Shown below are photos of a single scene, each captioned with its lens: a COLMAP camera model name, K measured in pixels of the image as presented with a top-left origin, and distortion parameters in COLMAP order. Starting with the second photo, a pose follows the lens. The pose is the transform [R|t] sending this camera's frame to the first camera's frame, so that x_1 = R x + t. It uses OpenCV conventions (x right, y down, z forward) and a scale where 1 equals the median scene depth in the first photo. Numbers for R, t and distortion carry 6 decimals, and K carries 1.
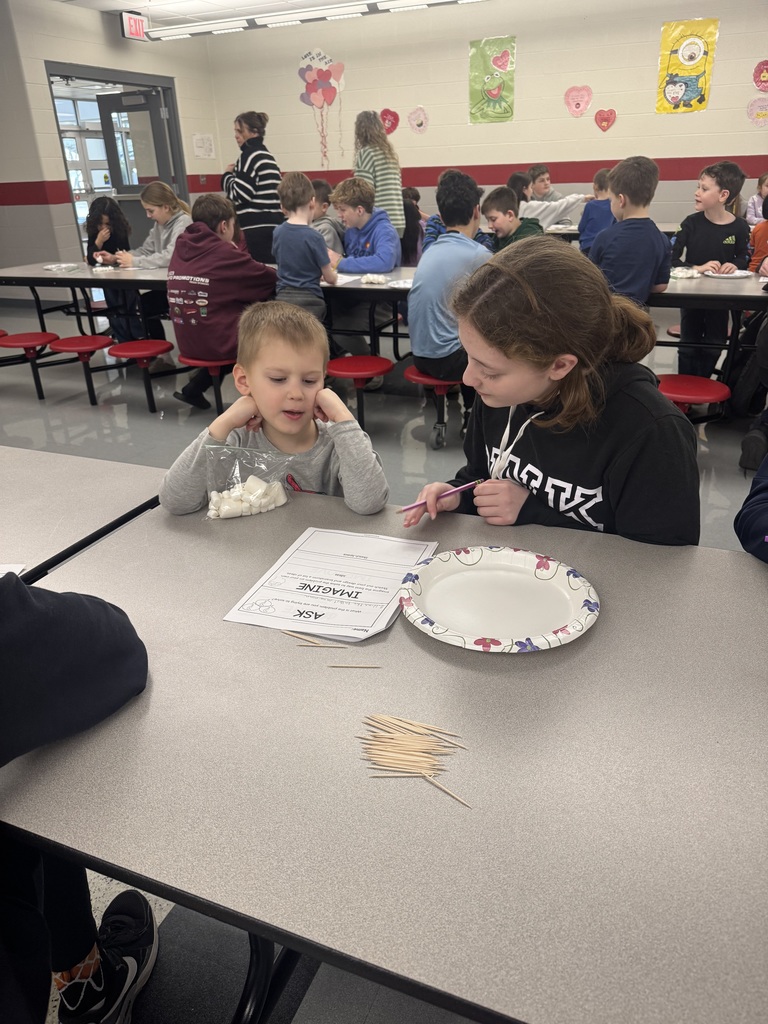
lens RADIAL K [[708.8, 0, 384.0], [0, 708.8, 512.0], [0, 0, 1]] dist [0.004067, -0.010391]
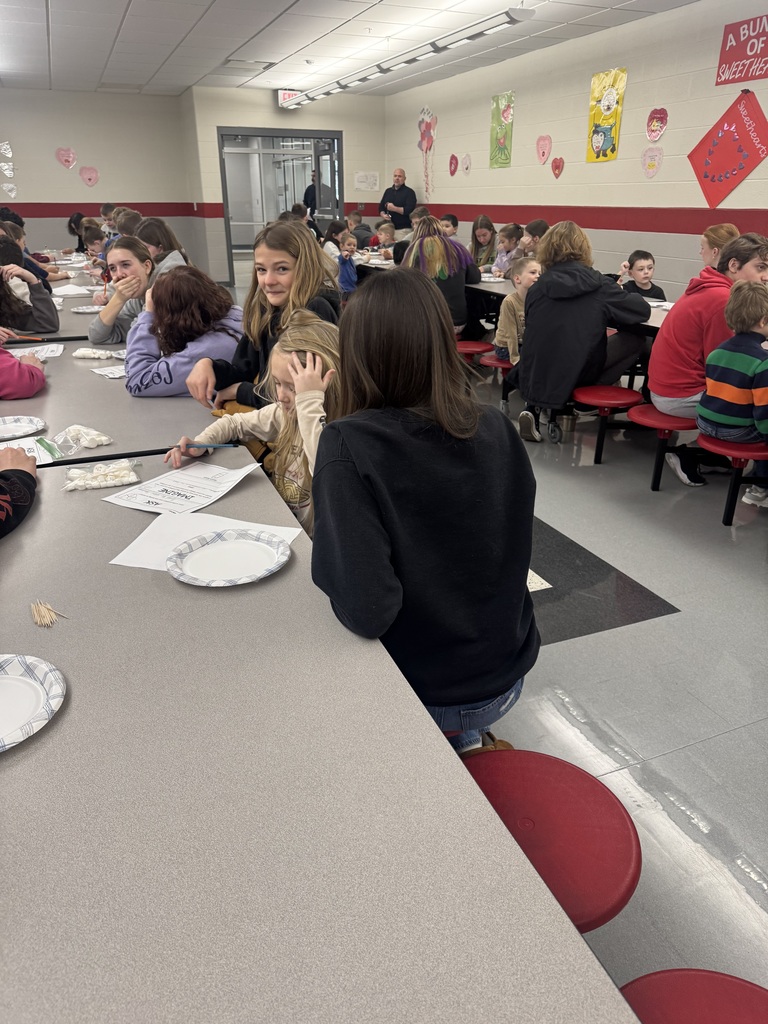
lens RADIAL K [[708.8, 0, 384.0], [0, 708.8, 512.0], [0, 0, 1]] dist [0.004067, -0.010391]
pose [[0.730988, 0.307579, -0.609140, 0.879497], [-0.322503, 0.942390, 0.088836, -0.087266], [0.601372, 0.131512, 0.788071, 0.096223]]
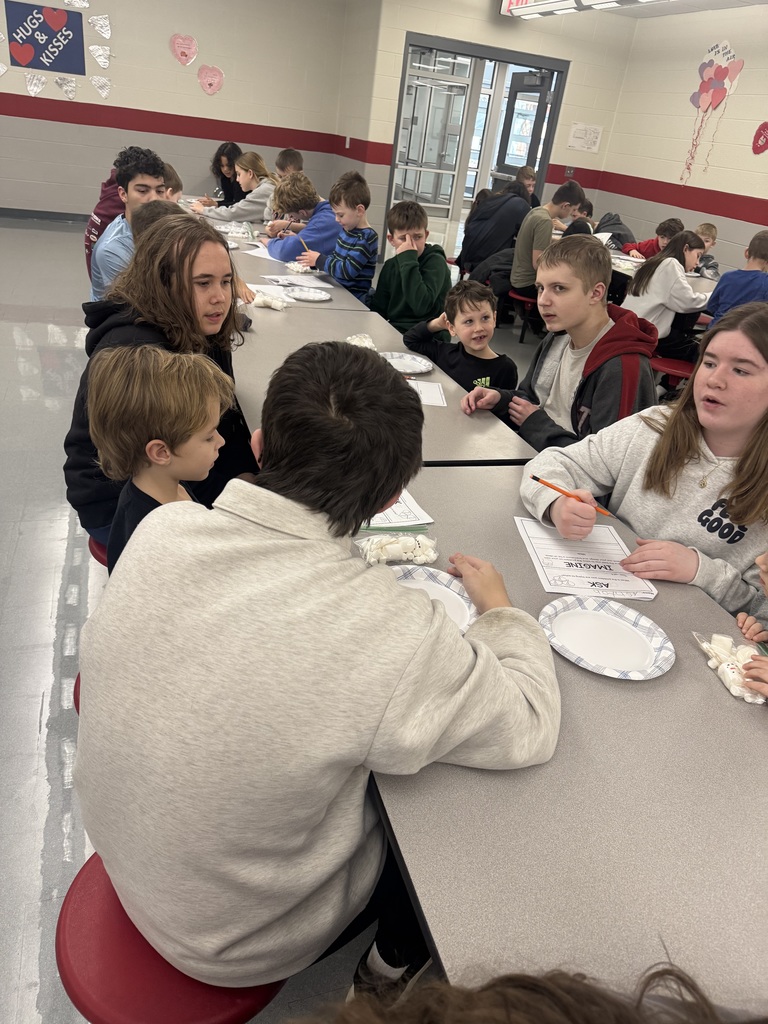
lens RADIAL K [[708.8, 0, 384.0], [0, 708.8, 512.0], [0, 0, 1]] dist [0.004067, -0.010391]
pose [[0.668518, 0.454084, -0.588975, 0.406156], [-0.447289, 0.878205, 0.169376, -0.146468], [0.594152, 0.150211, 0.790203, 0.214054]]
